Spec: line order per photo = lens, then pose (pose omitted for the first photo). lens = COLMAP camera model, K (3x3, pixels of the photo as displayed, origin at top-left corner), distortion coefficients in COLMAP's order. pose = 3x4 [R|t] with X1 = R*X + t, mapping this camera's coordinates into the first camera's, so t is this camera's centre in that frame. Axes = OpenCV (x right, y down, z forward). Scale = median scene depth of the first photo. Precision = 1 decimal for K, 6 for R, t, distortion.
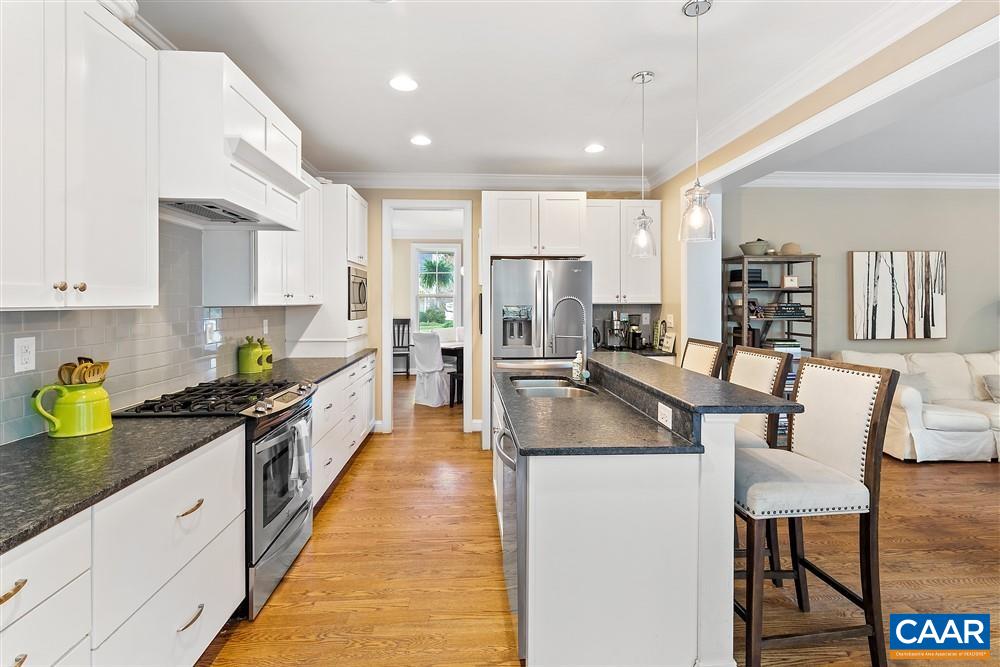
lens RADIAL K [[489.5, 0, 502.2], [0, 489.5, 307.6], [0, 0, 1]] dist [-0.001131, -0.000225]
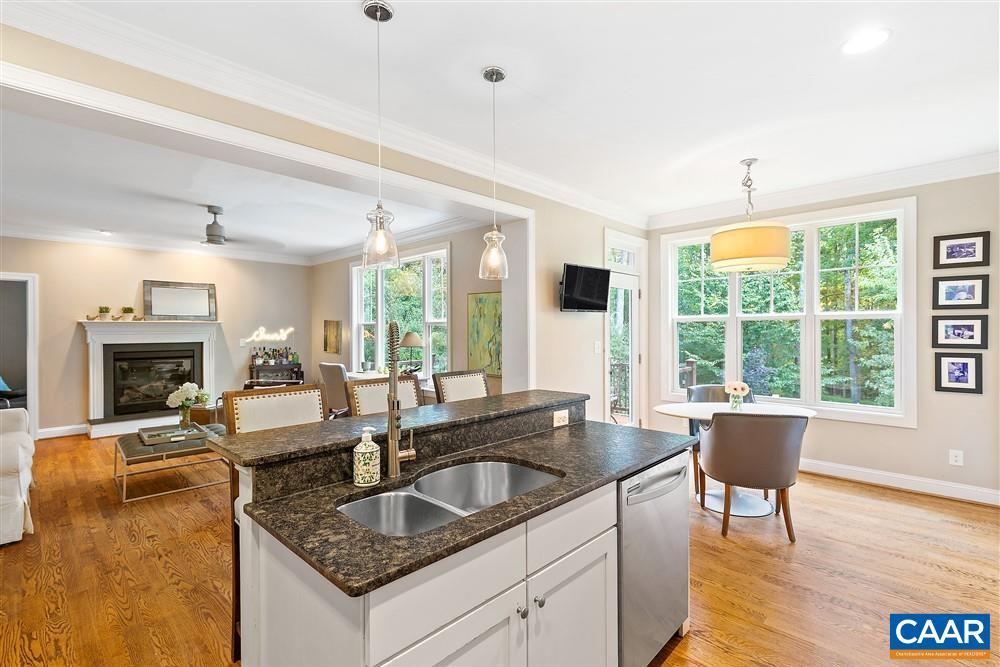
lens RADIAL K [[459.8, 0, 503.6], [0, 459.8, 328.7], [0, 0, 1]] dist [-0.000129, -0.000301]
pose [[-0.679767, 0.006354, 0.733401, -0.198627], [0.011693, 0.999929, 0.002175, -0.009379], [-0.733335, 0.010054, -0.679793, 0.832354]]
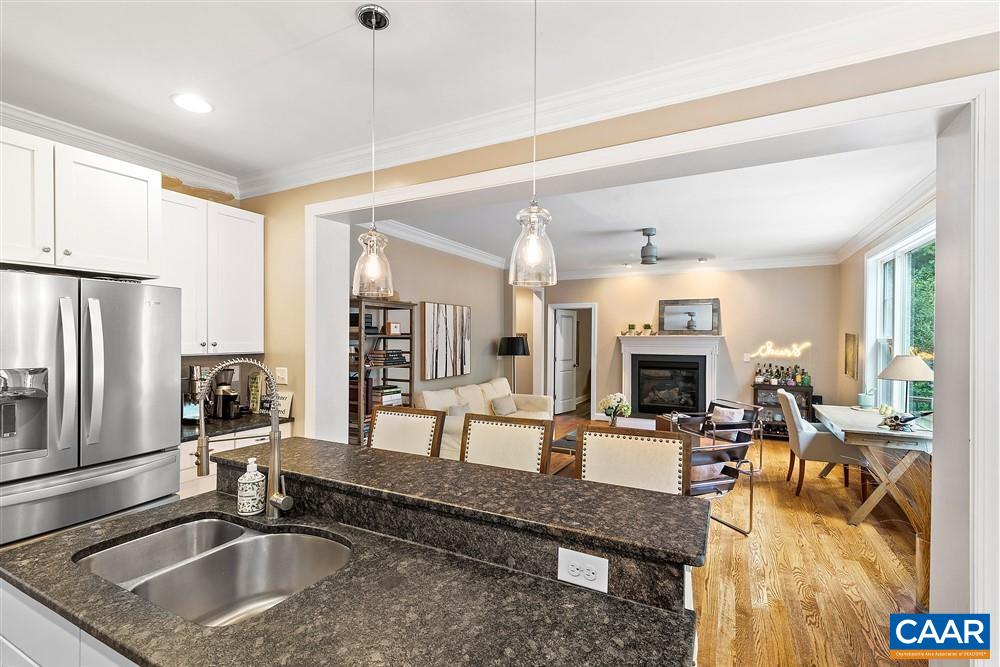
lens RADIAL K [[447.0, 0, 497.8], [0, 447.0, 340.9], [0, 0, 1]] dist [-0.002291, -0.000452]
pose [[0.508262, -0.002019, 0.861200, -0.084138], [0.001140, 0.999998, 0.001671, -0.027510], [-0.861202, 0.000132, 0.508263, 0.345724]]
